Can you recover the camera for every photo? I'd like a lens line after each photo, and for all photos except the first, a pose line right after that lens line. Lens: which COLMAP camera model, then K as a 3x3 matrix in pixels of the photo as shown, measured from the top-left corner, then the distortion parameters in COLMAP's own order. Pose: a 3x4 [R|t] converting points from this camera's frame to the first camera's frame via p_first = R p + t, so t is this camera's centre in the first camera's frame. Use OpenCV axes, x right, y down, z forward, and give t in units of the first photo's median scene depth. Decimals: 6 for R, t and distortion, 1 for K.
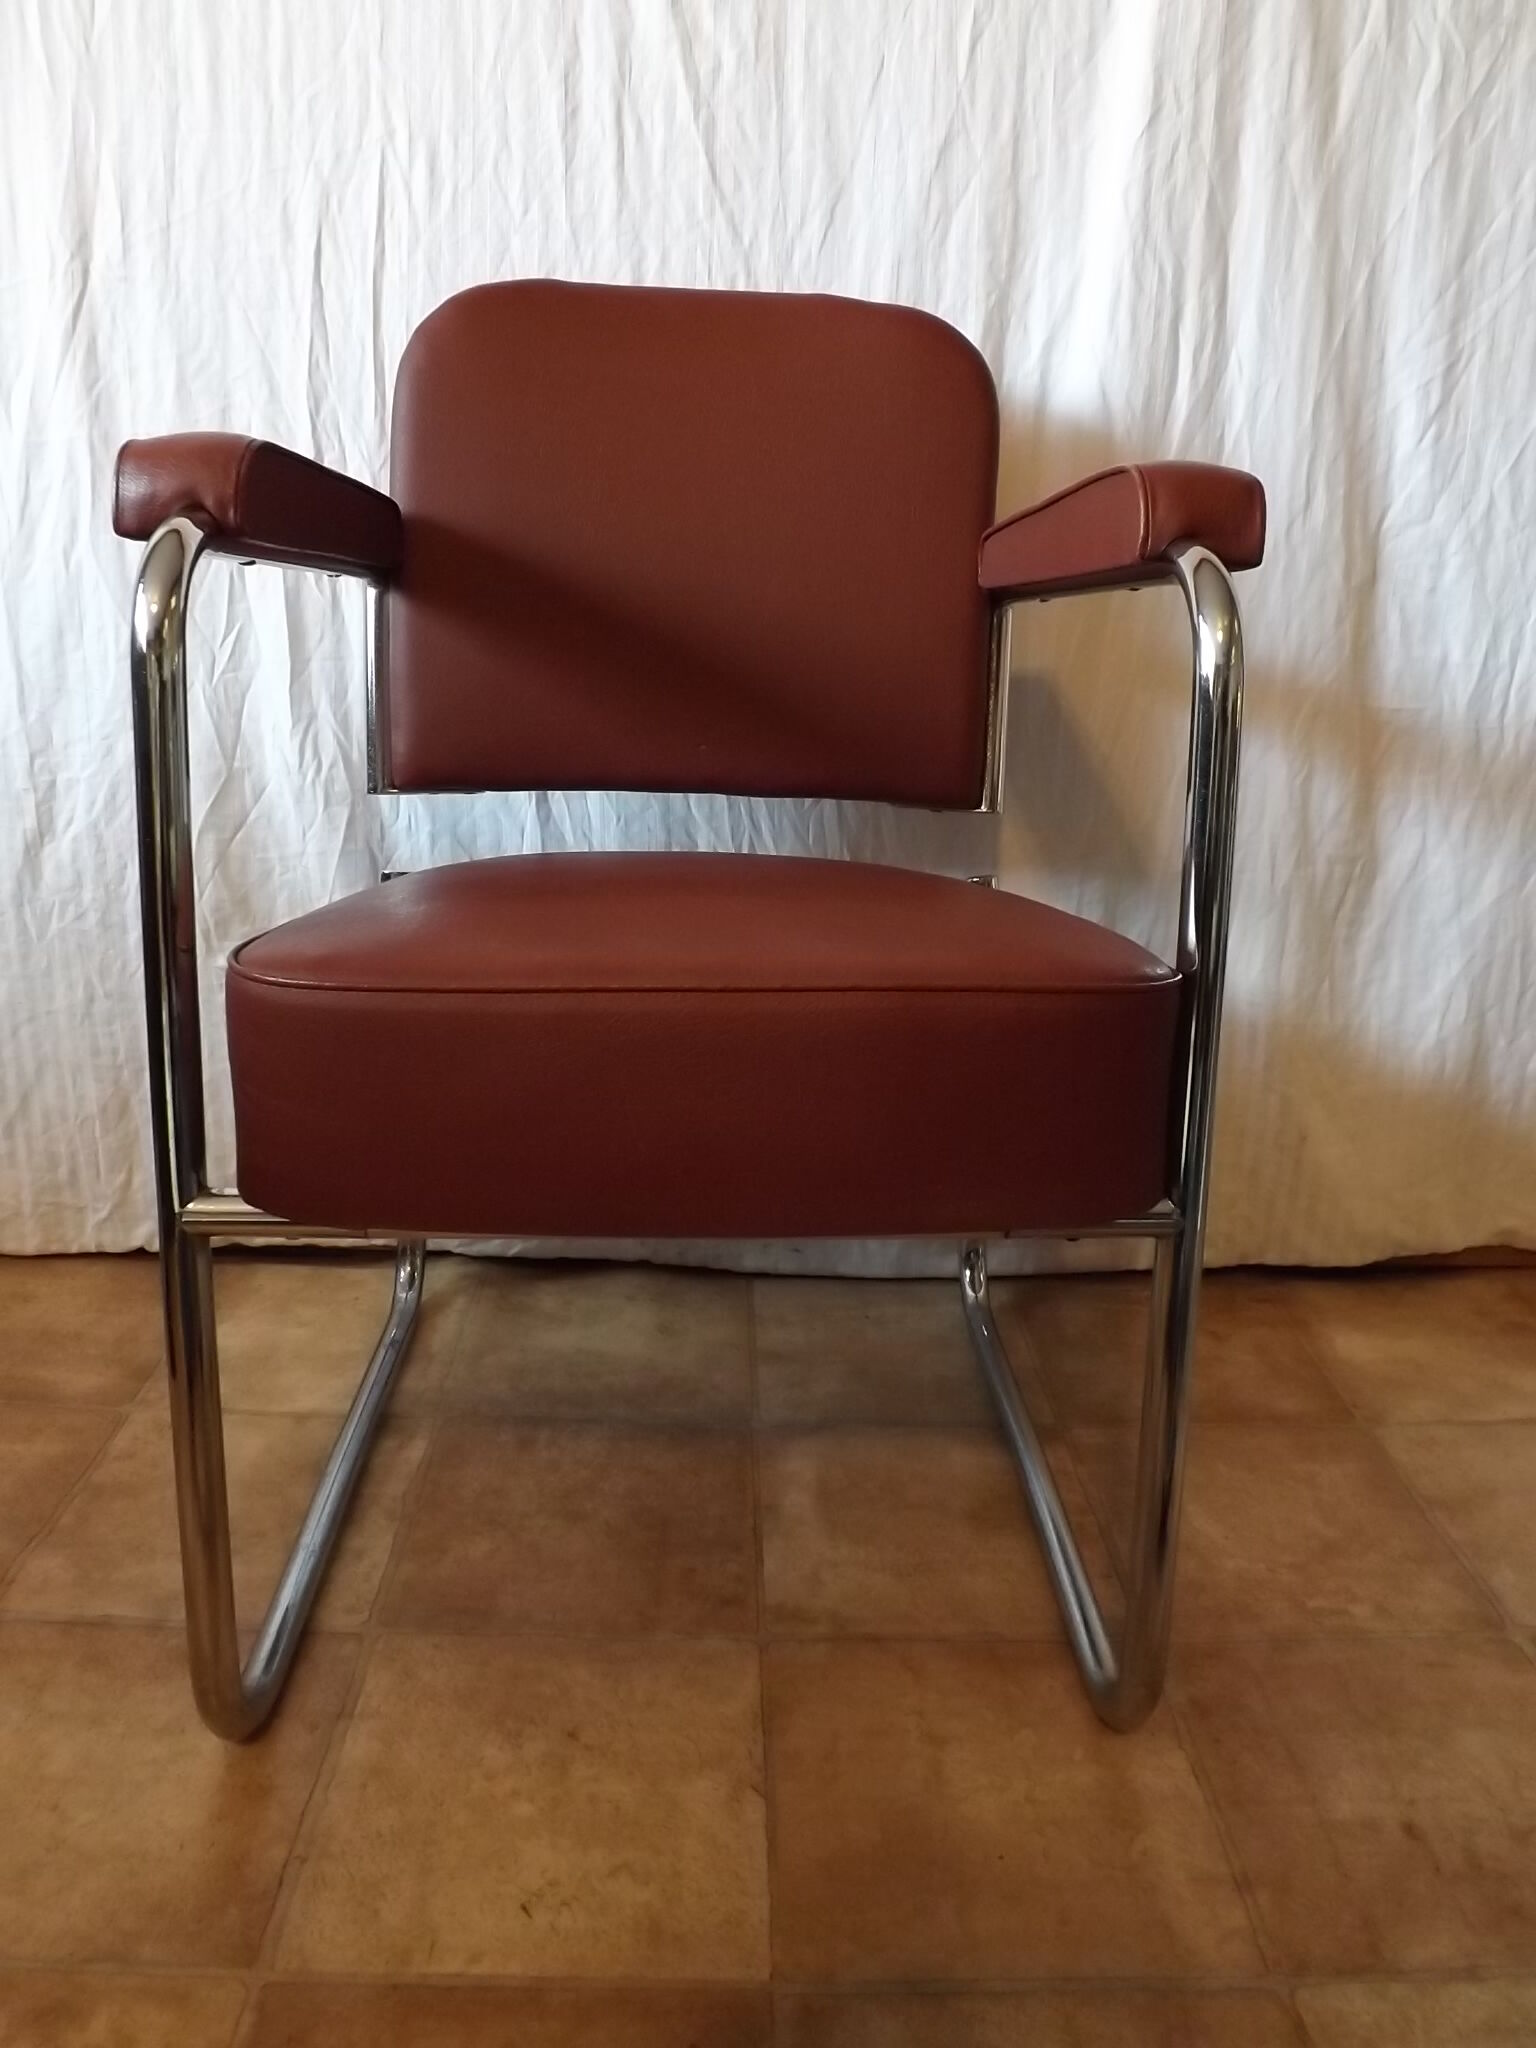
lens RADIAL K [[1471.9, 0, 754.6], [0, 1471.9, 978.3], [0, 0, 1]] dist [-0.067128, 0.006305]
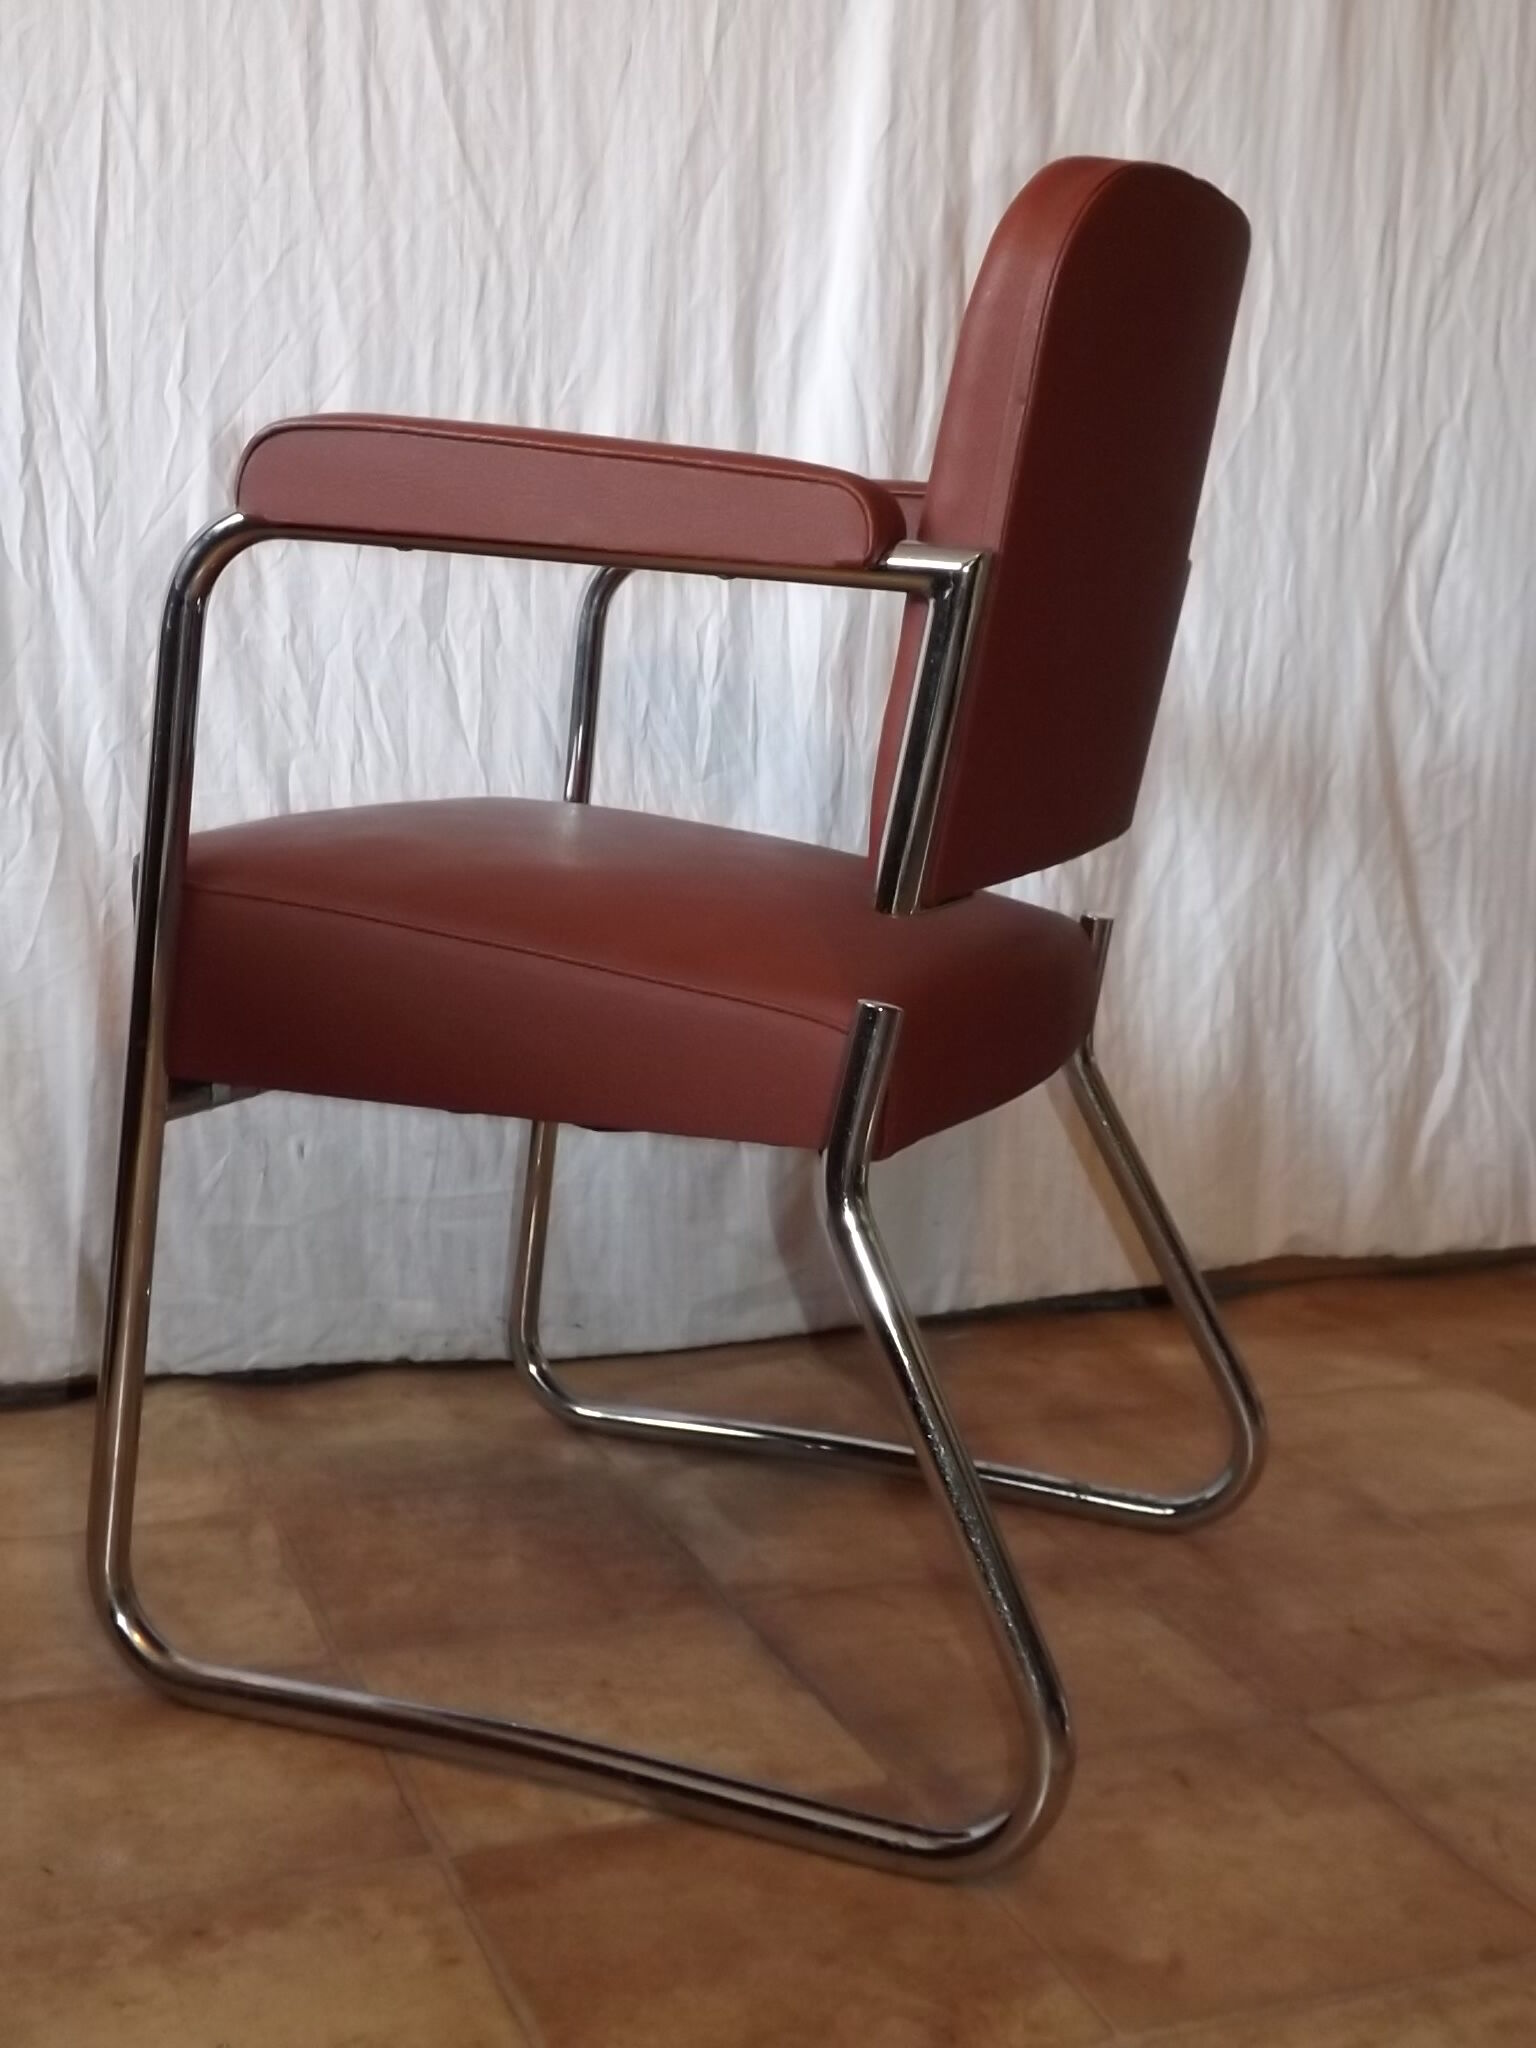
lens RADIAL K [[2443.8, 0, 779.0], [0, 2443.8, 907.5], [0, 0, 1]] dist [0.024327, 0.095000]
pose [[0.938255, -0.044728, 0.343042, -0.406091], [0.091262, 0.988482, -0.120727, 0.147563], [-0.333691, 0.144580, 0.931530, -0.498888]]
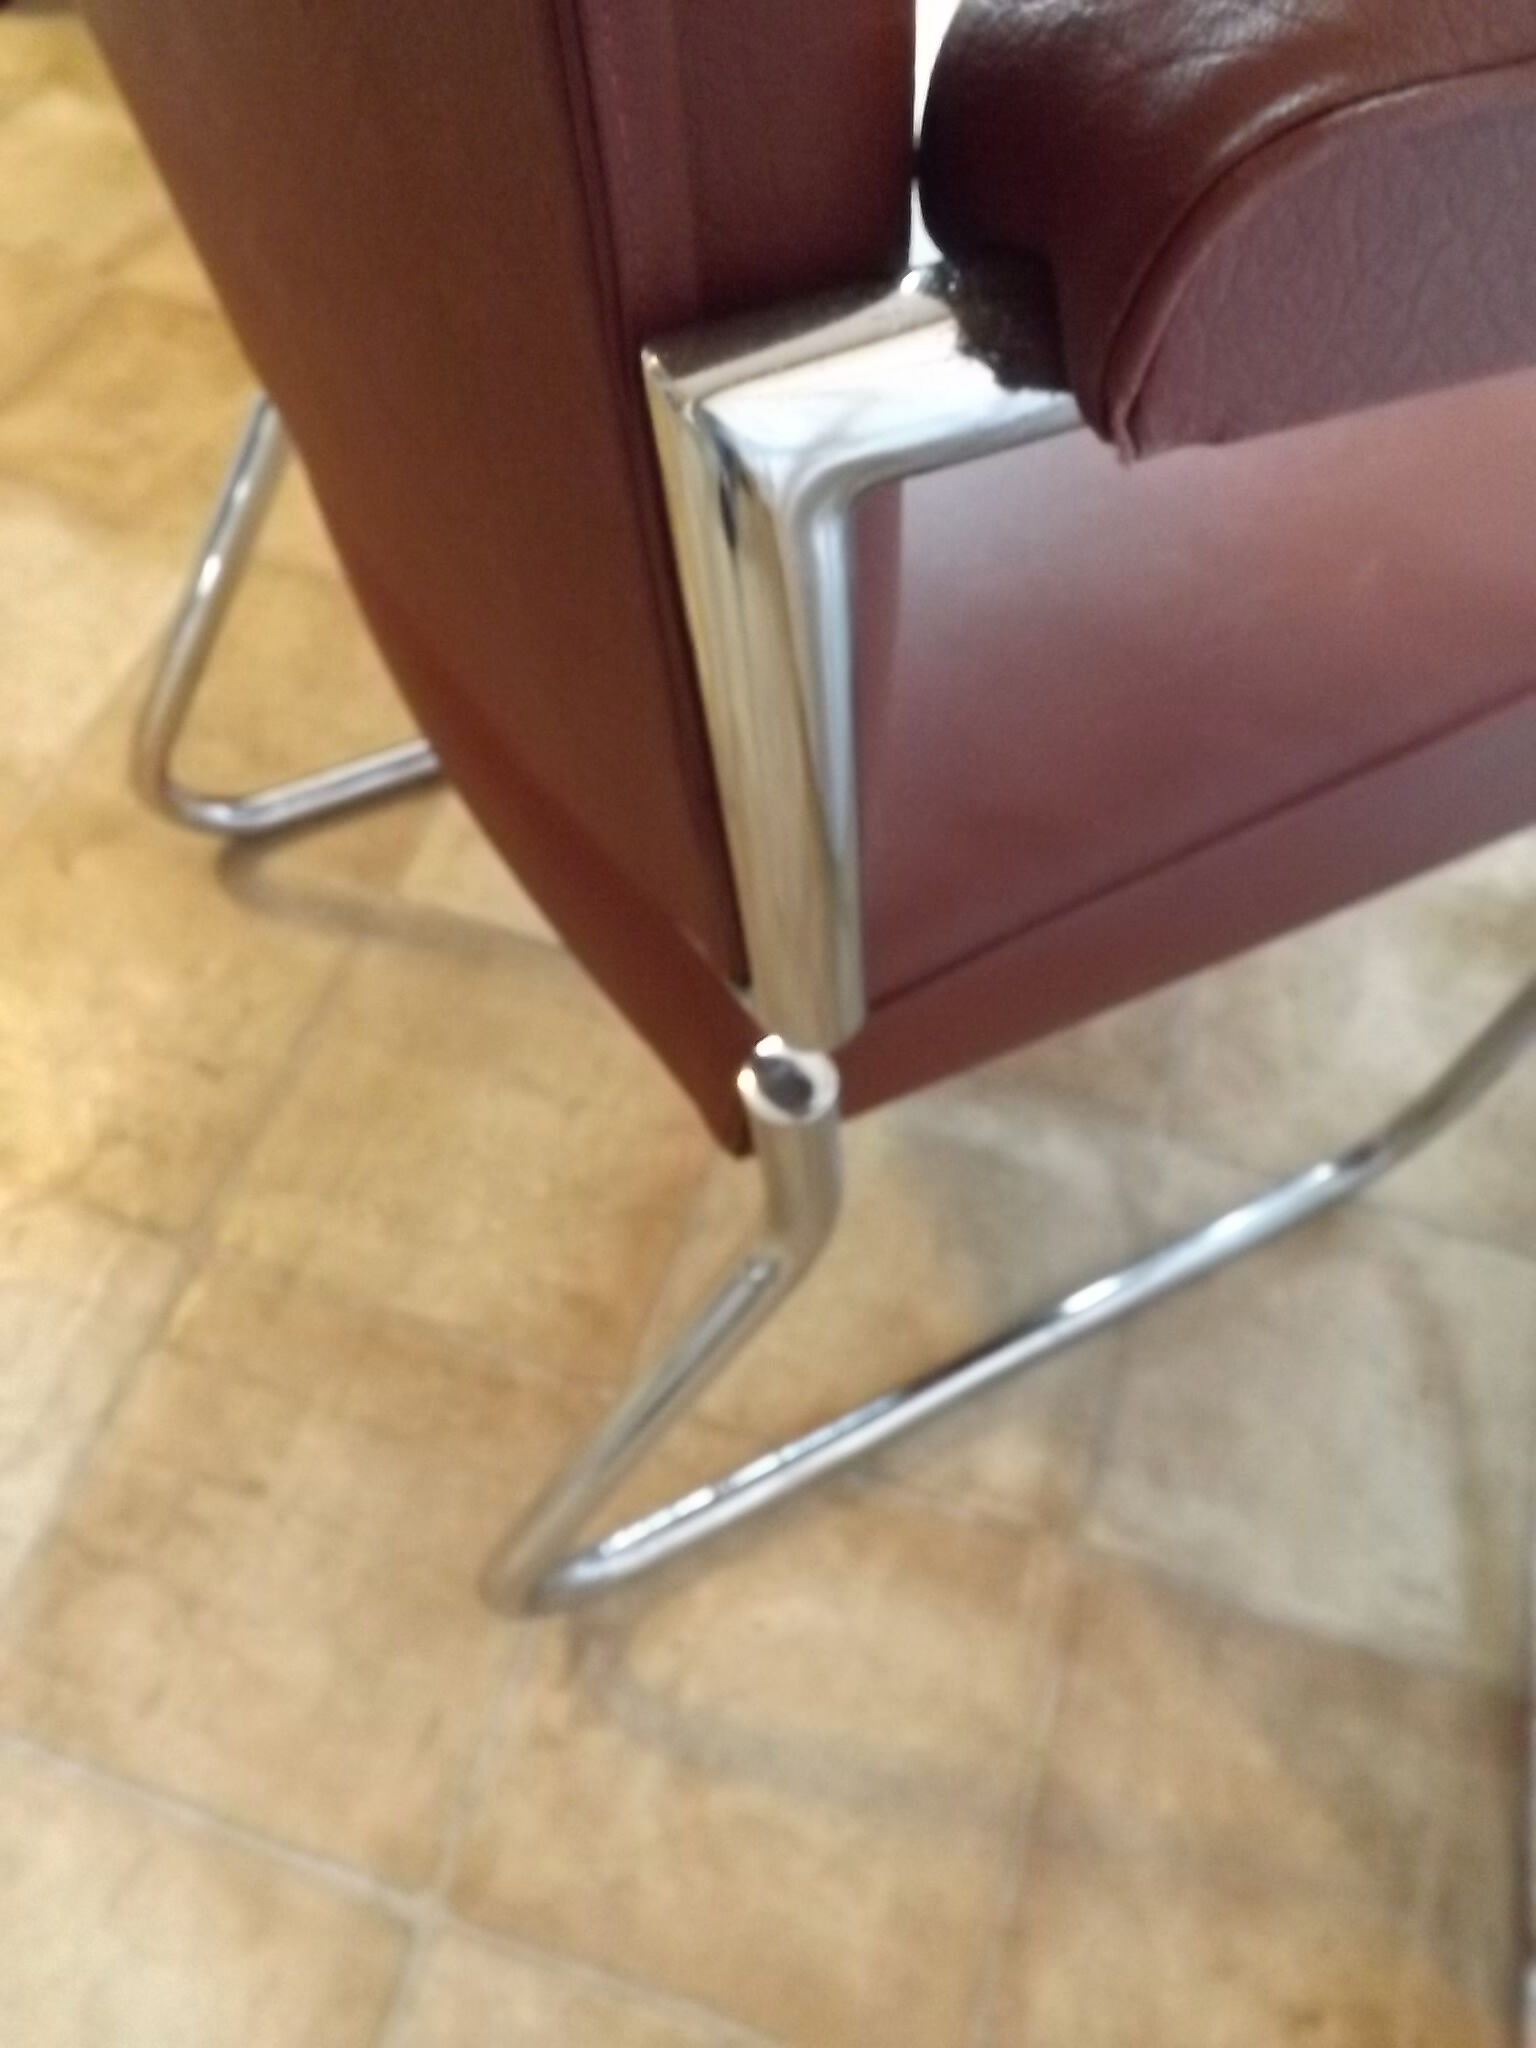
lens RADIAL K [[1474.3, 0, 766.0], [0, 1474.3, 982.6], [0, 0, 1]] dist [-0.078128, 0.023462]
pose [[-0.316022, 0.774468, -0.548023, 0.407016], [-0.351245, 0.441078, 0.825880, -0.280399], [0.881338, 0.453487, 0.132638, 0.672386]]
